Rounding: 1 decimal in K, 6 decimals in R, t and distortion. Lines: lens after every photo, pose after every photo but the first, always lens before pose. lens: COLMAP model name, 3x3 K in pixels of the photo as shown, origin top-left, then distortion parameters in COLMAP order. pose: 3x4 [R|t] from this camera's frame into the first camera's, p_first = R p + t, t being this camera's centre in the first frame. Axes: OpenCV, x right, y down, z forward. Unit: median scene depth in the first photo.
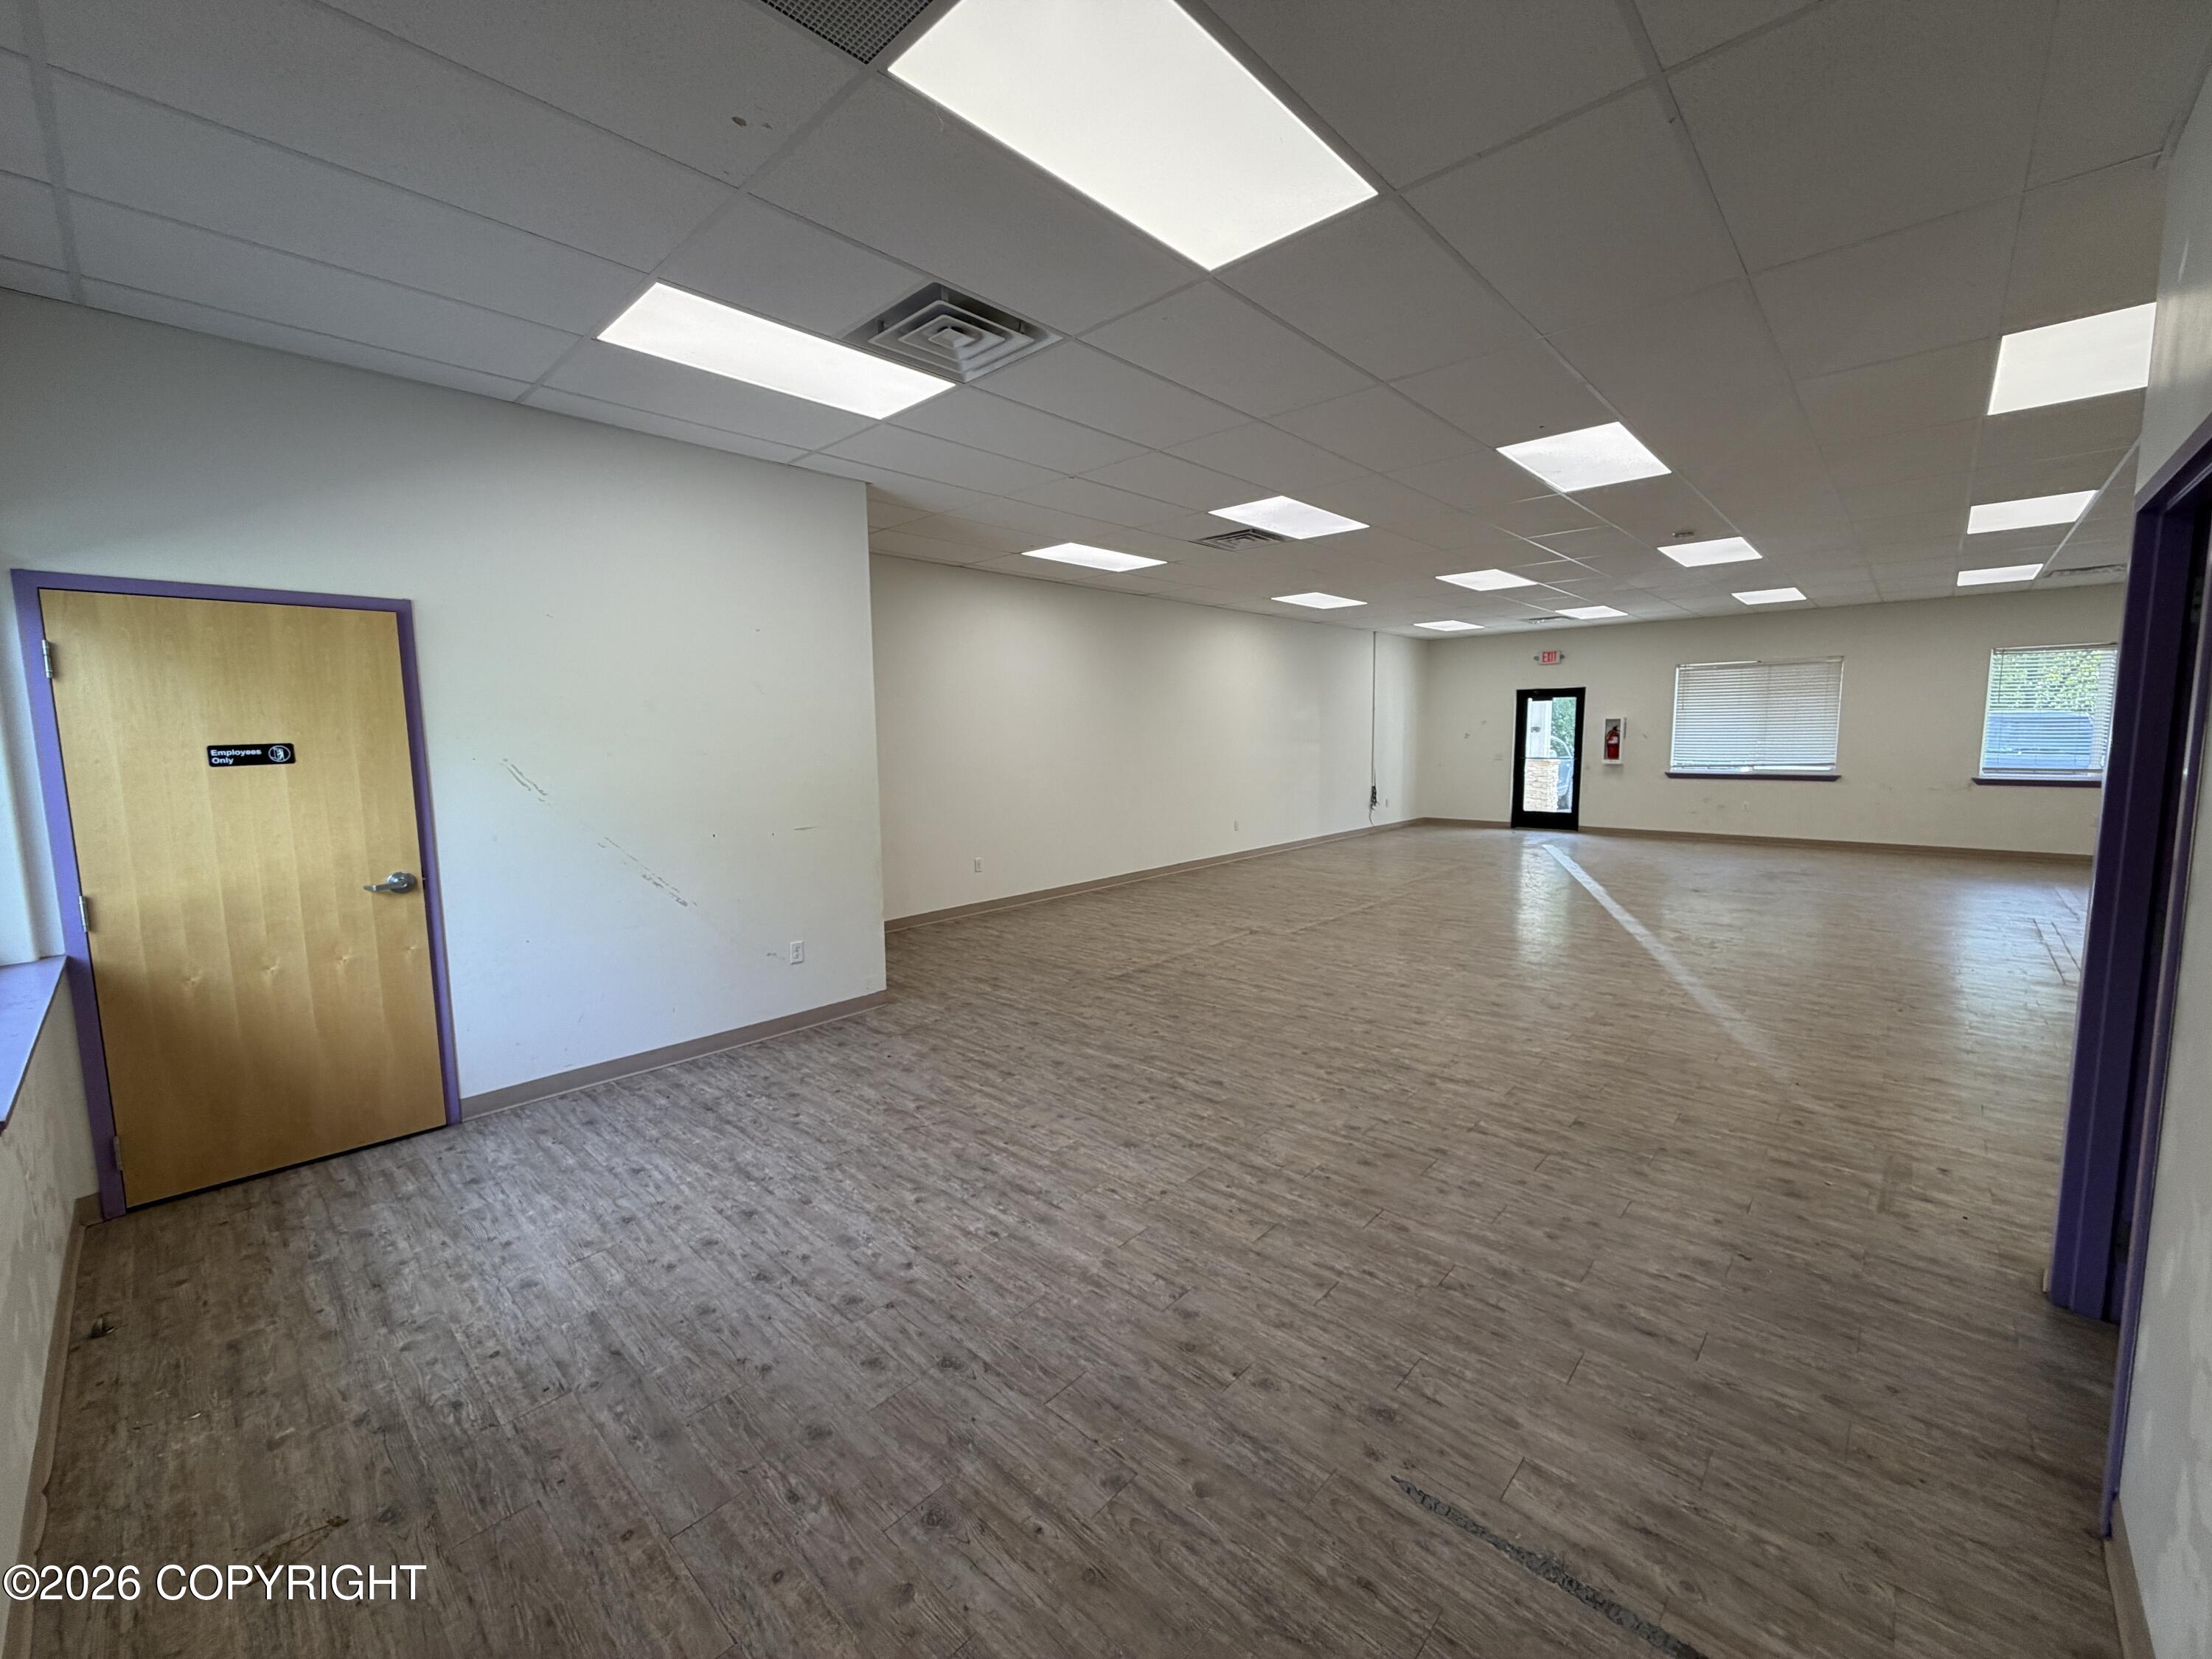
lens RADIAL K [[887.8, 0, 1100.0], [0, 887.8, 822.3], [0, 0, 1]] dist [-0.002349, 0.000696]
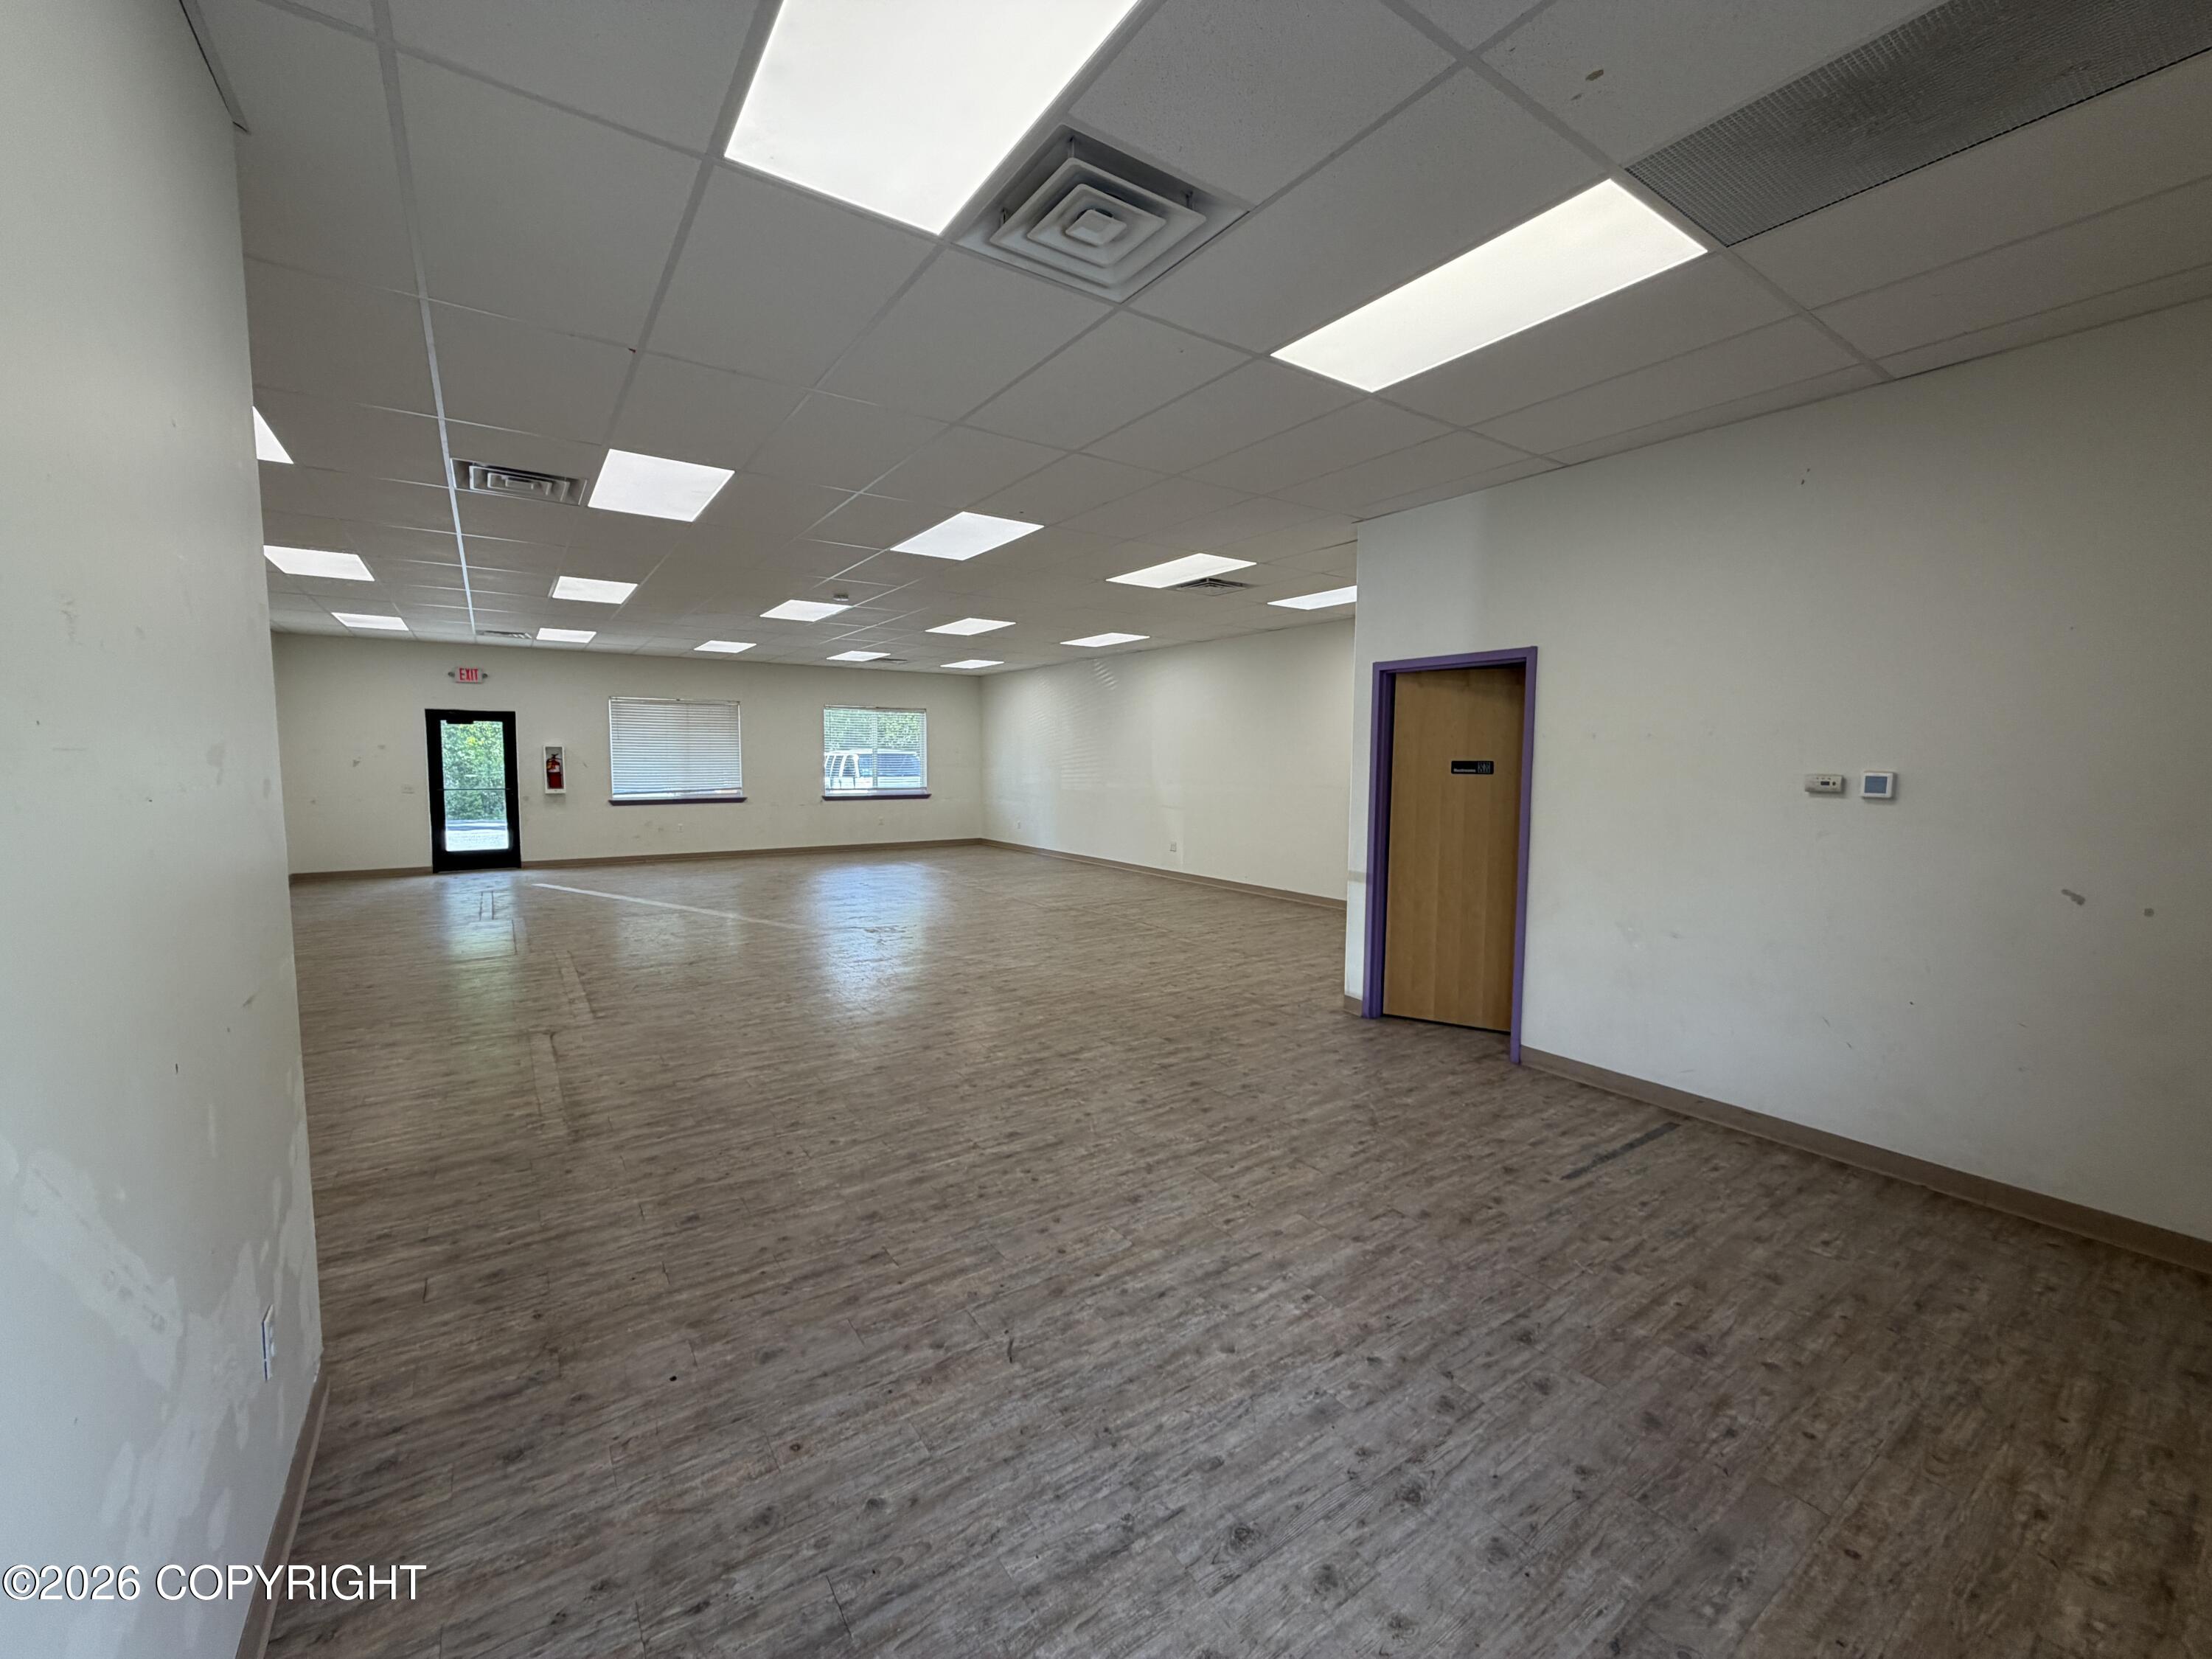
lens RADIAL K [[887.8, 0, 1095.2], [0, 887.8, 828.7], [0, 0, 1]] dist [-0.002349, 0.000696]
pose [[0.213886, -0.065222, 0.974679, -0.763242], [0.091637, 0.994708, 0.046454, -0.060785], [-0.972551, 0.079381, 0.218731, 0.722541]]
